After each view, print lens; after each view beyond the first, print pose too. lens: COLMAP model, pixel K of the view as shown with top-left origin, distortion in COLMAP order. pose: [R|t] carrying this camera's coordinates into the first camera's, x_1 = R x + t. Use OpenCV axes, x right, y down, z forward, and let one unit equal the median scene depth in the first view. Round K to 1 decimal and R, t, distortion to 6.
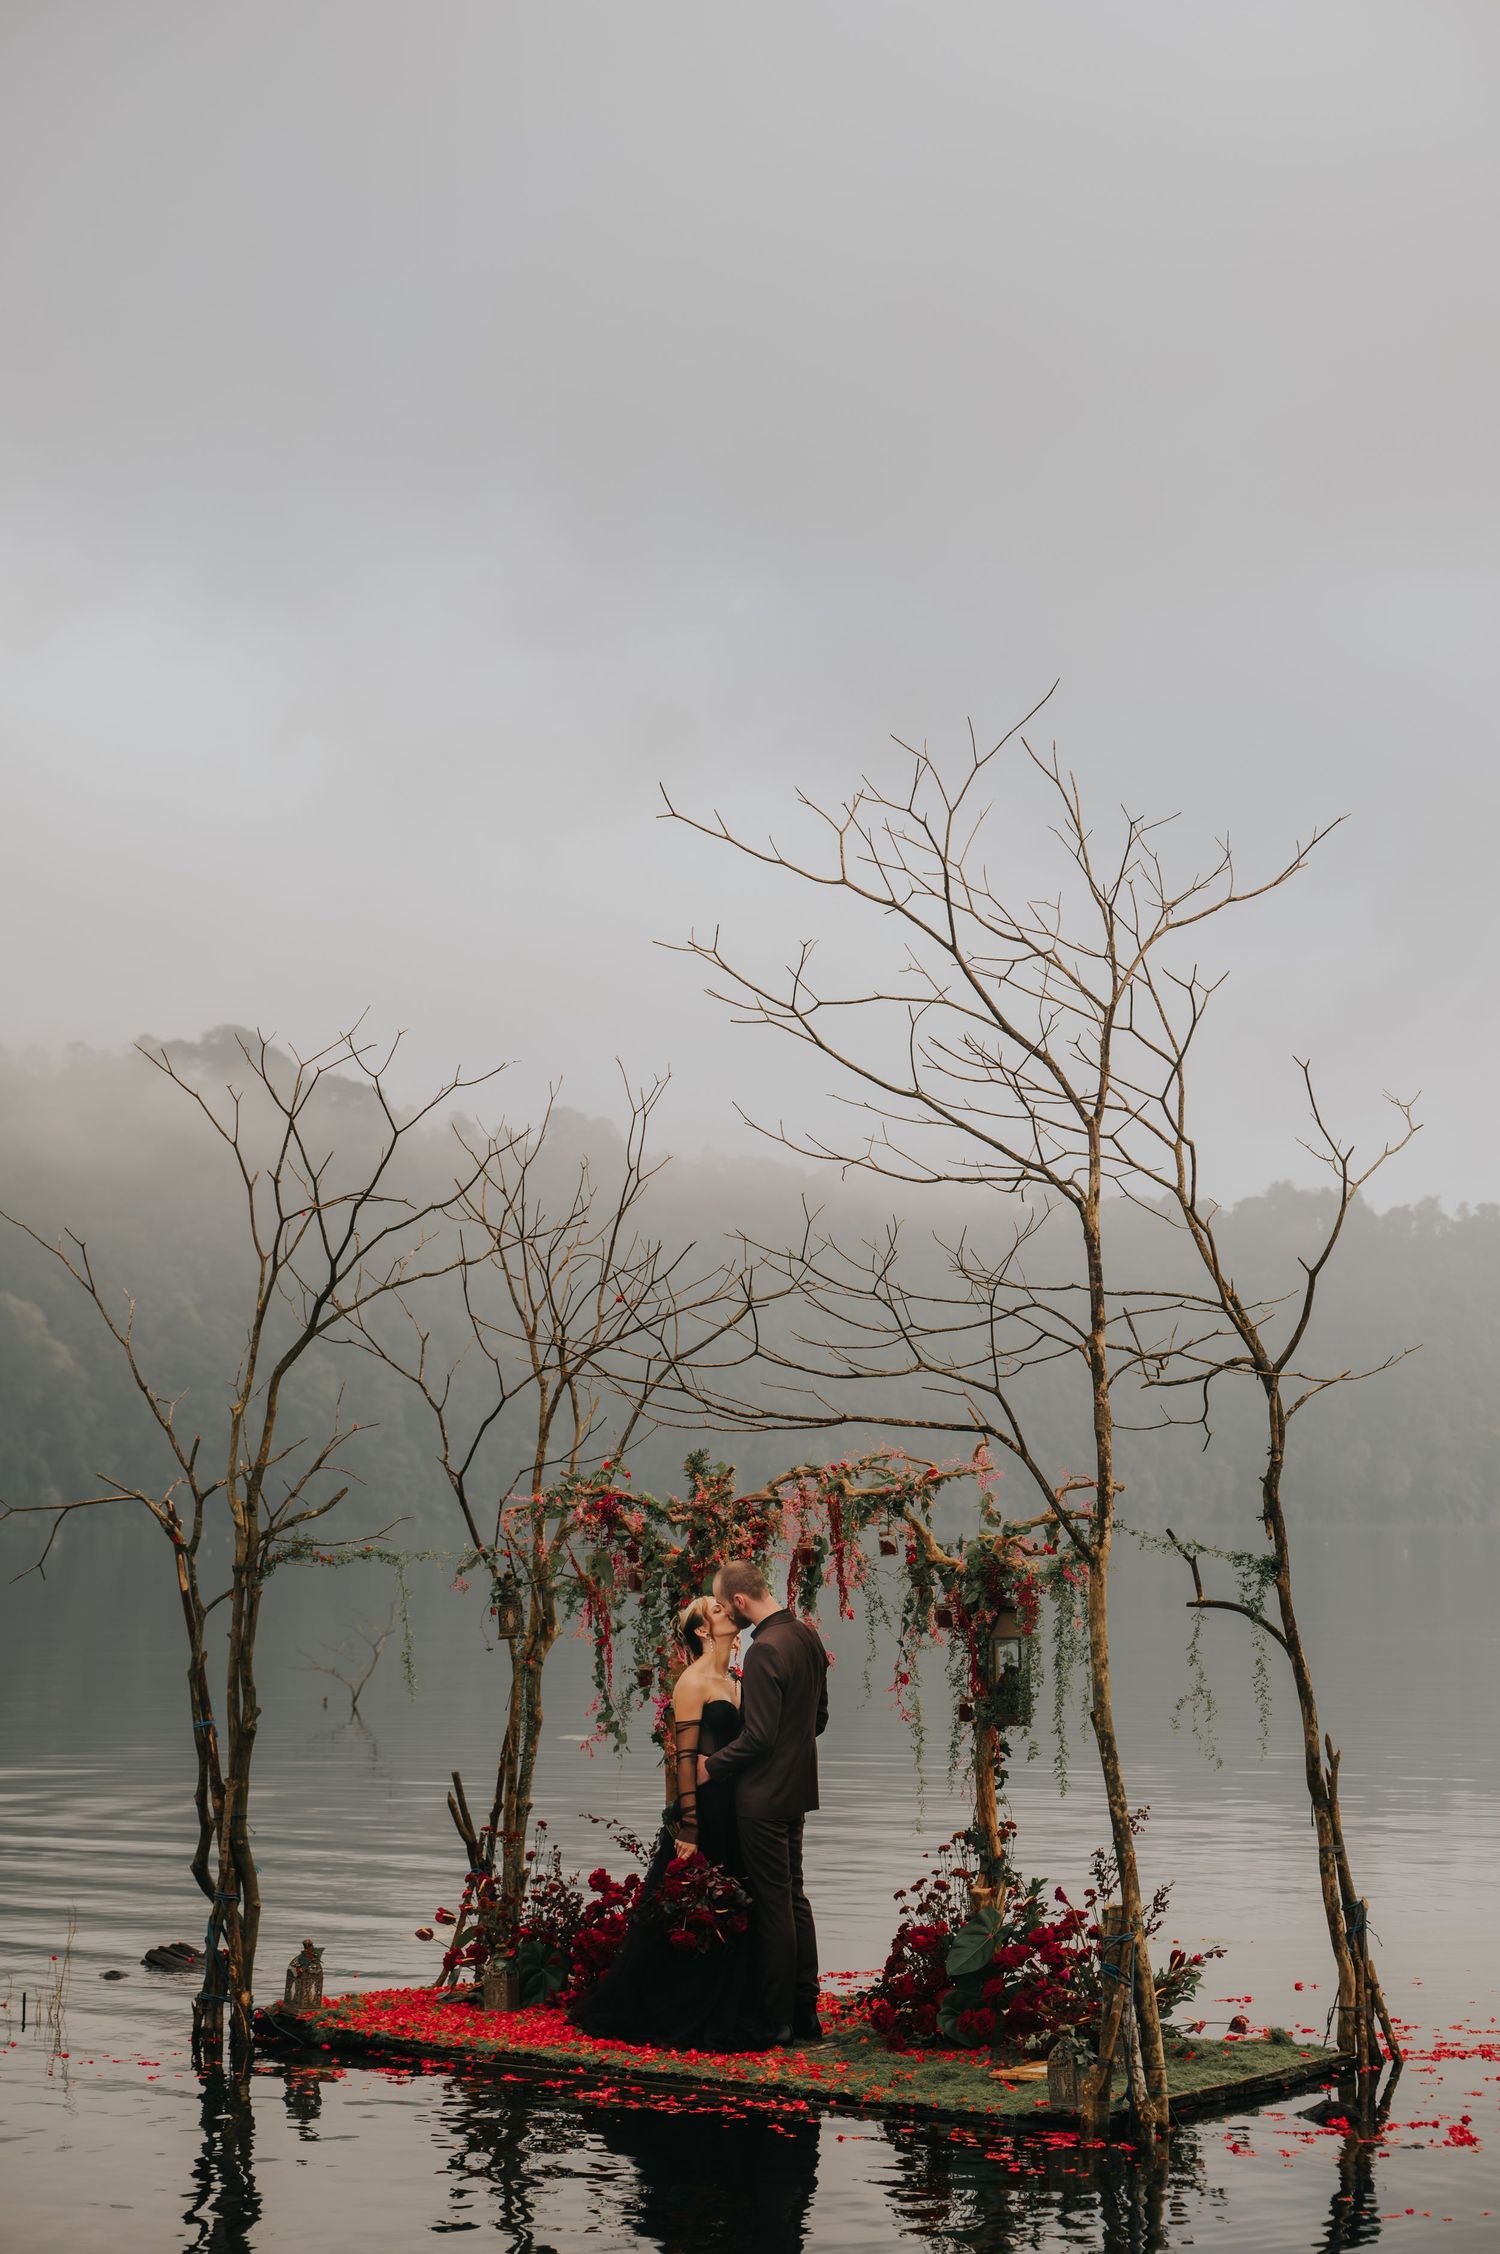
lens RADIAL K [[3921.8, 0, 770.2], [0, 3921.8, 1144.2], [0, 0, 1]] dist [0.015766, 0.000000]
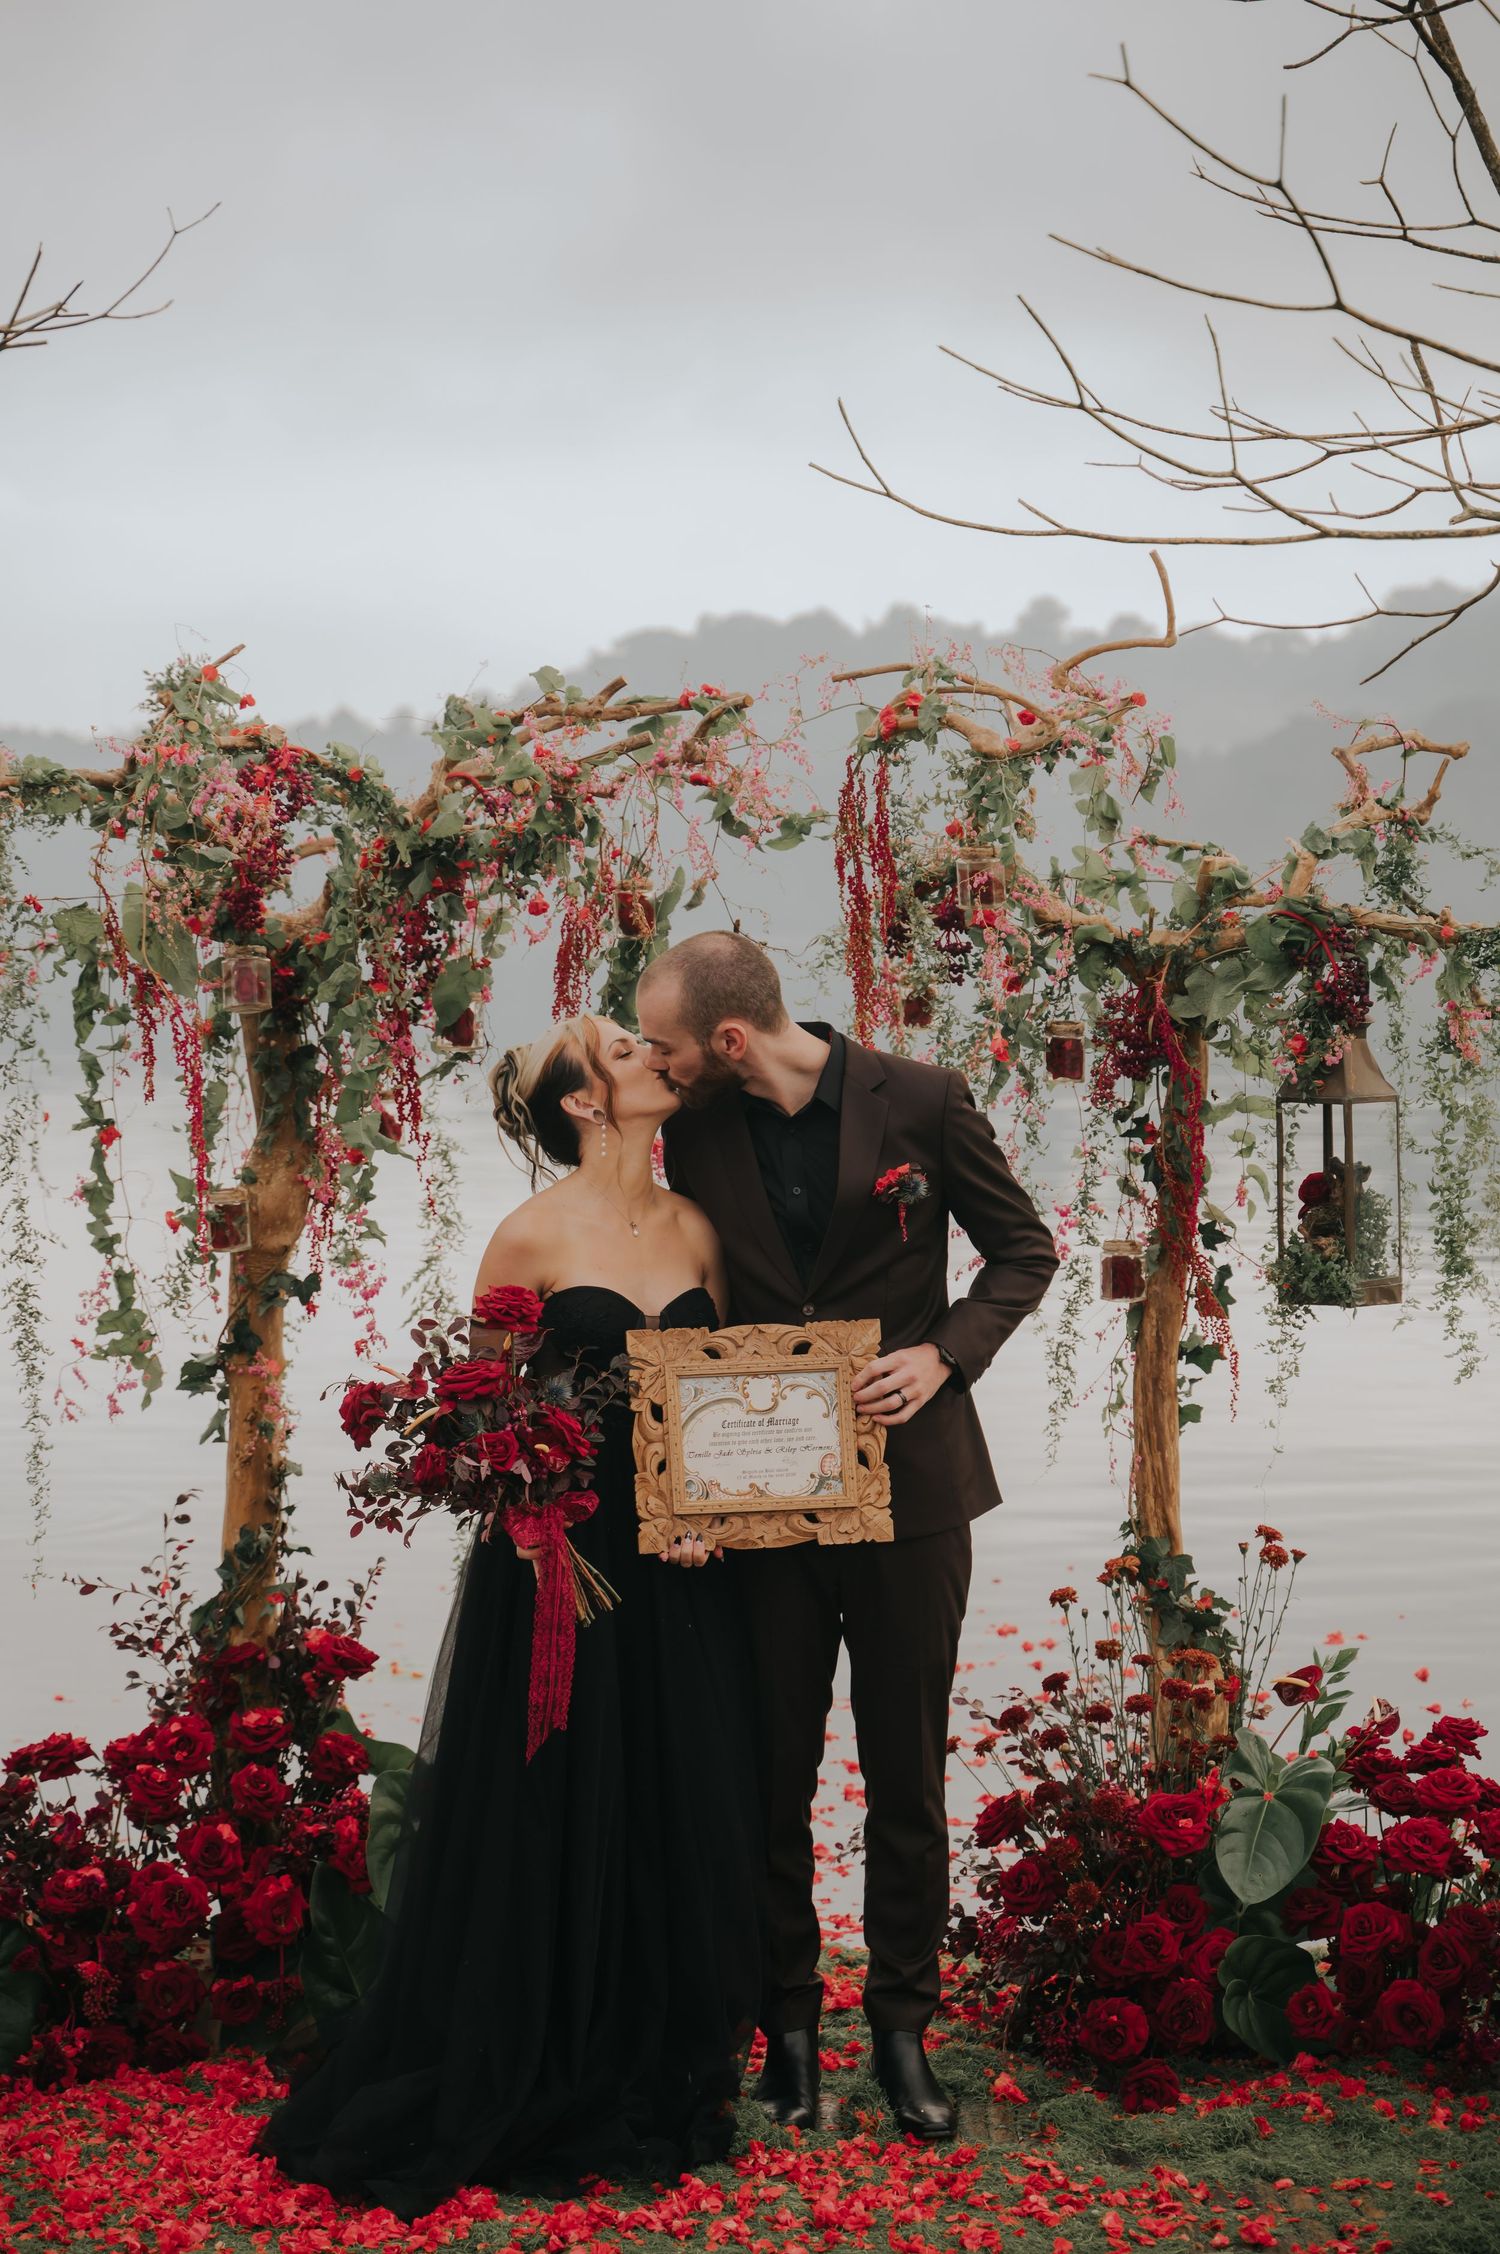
lens RADIAL K [[4389.9, 0, 731.3], [0, 4389.9, 1131.8], [0, 0, 1]] dist [0.035628, 0.000000]
pose [[0.802467, -0.029289, 0.595978, -0.258099], [-0.052281, 0.991502, 0.119121, 0.073344], [-0.594402, -0.126749, 0.794116, 0.634213]]
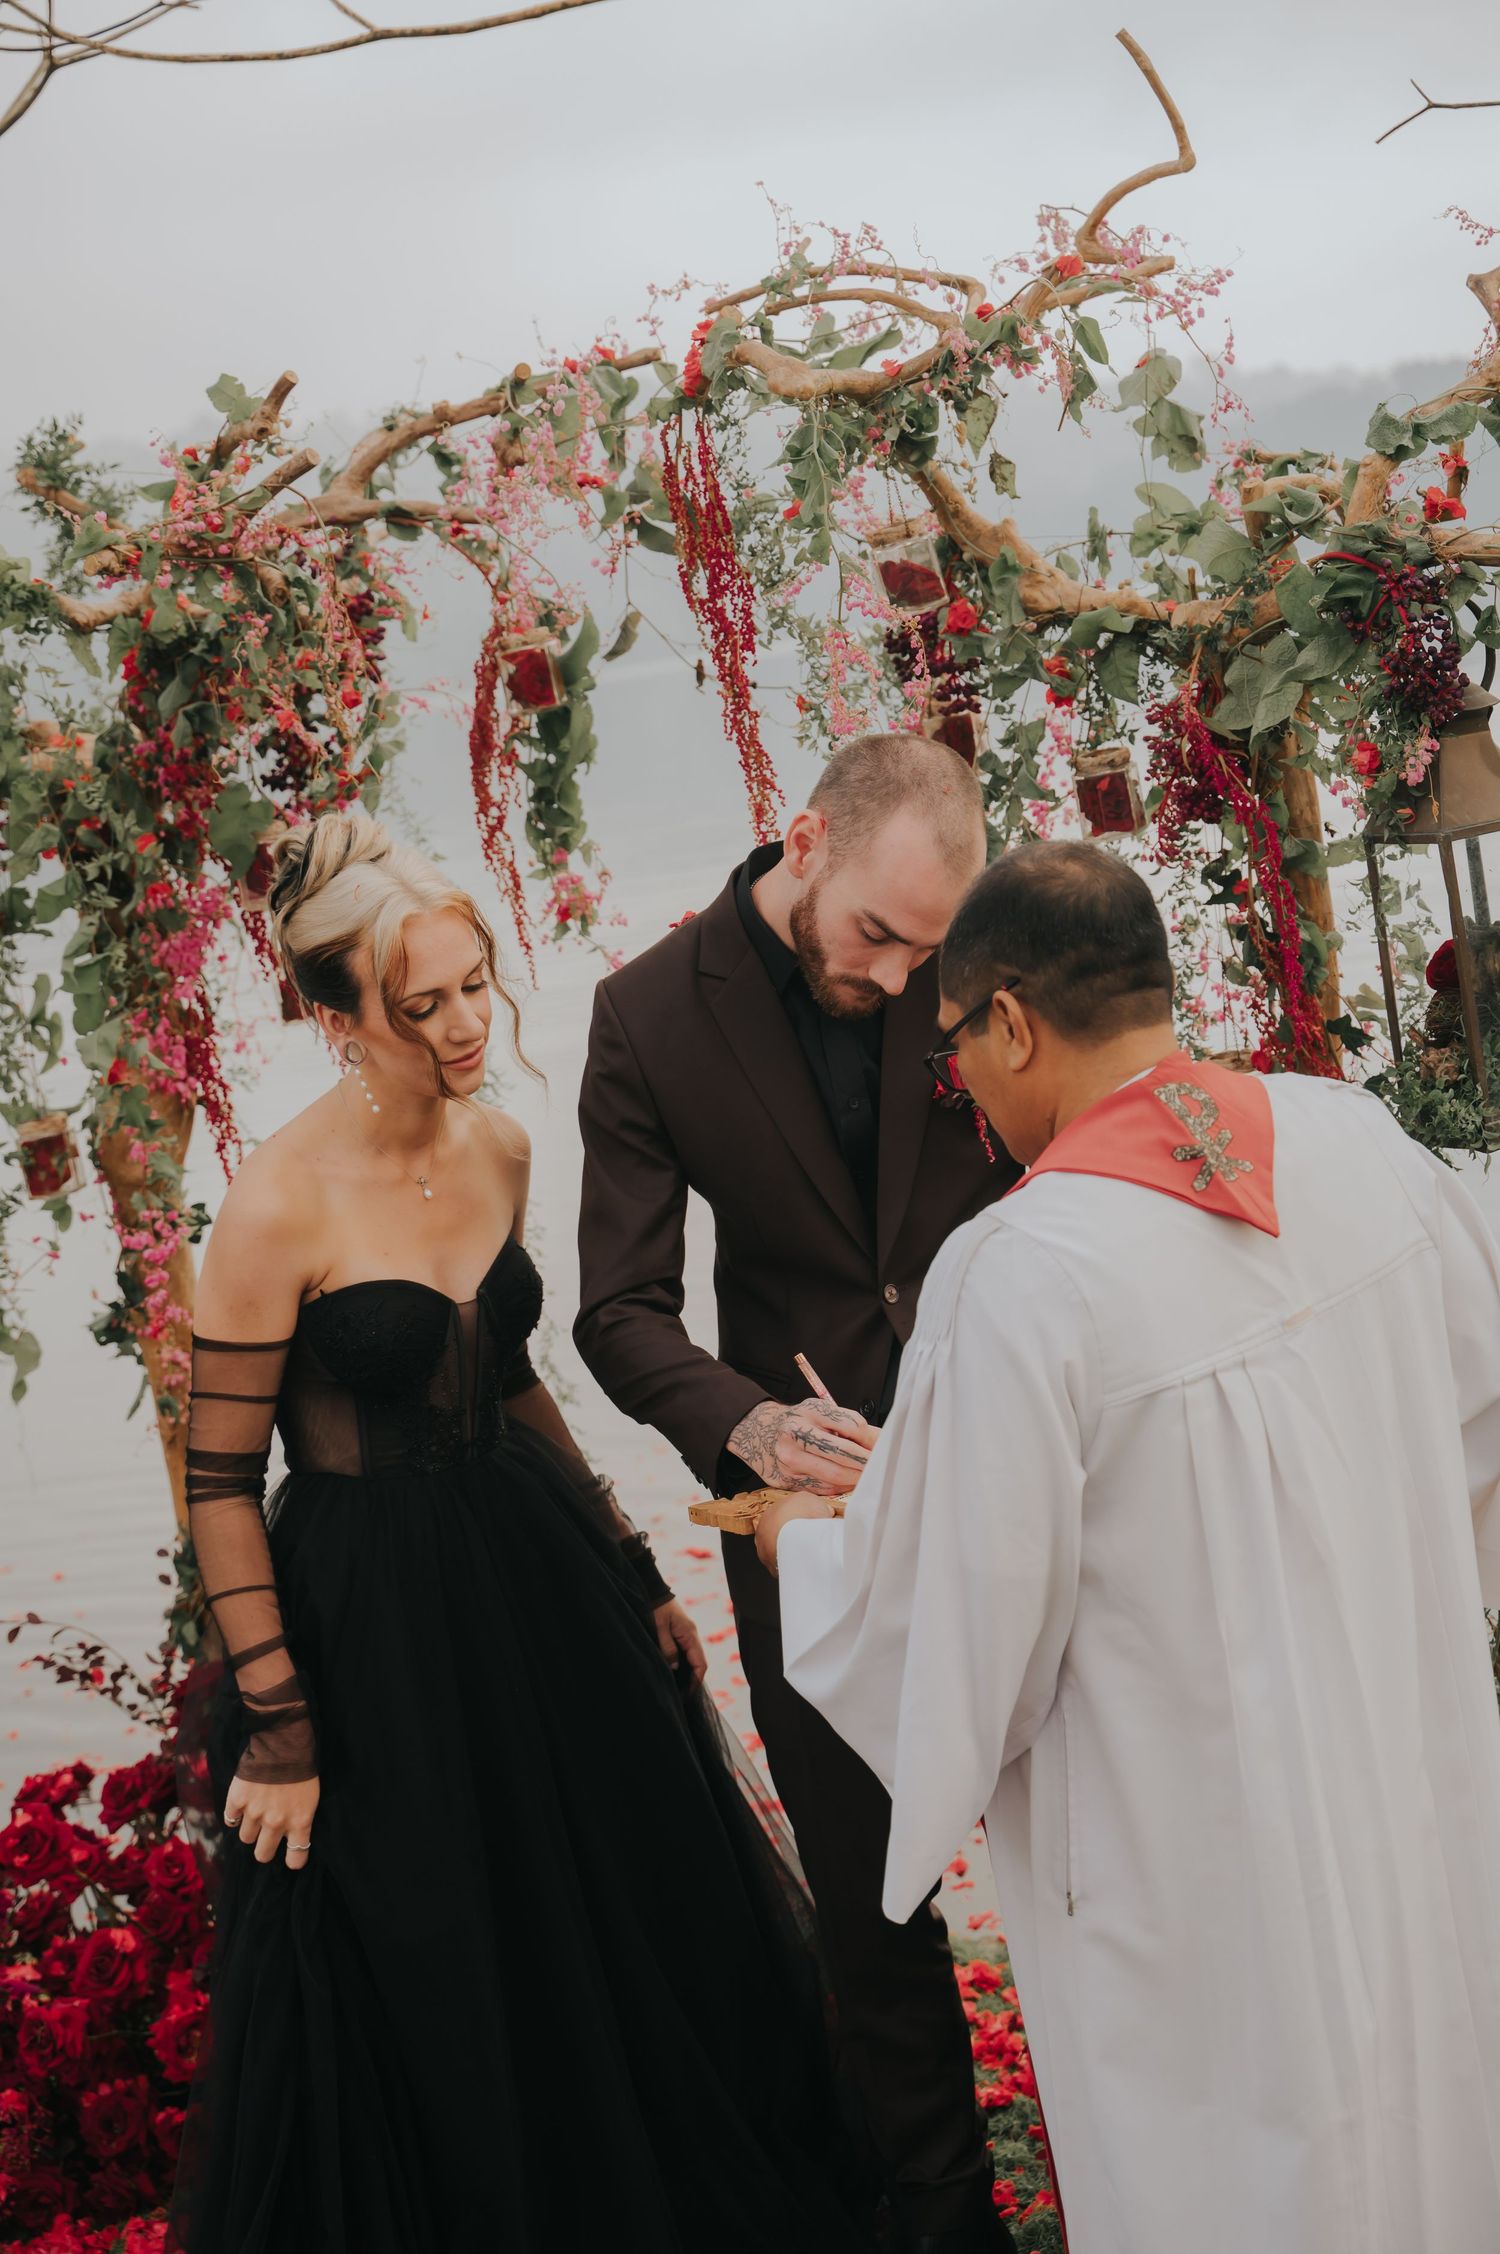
lens RADIAL K [[3491.7, 0, 746.6], [0, 3491.7, 1142.8], [0, 0, 1]] dist [0.017137, 0.000000]
pose [[0.951887, -0.185030, 0.244287, -0.047433], [0.128914, 0.964957, 0.228560, 0.081189], [-0.278016, -0.186071, 0.942382, 0.743976]]
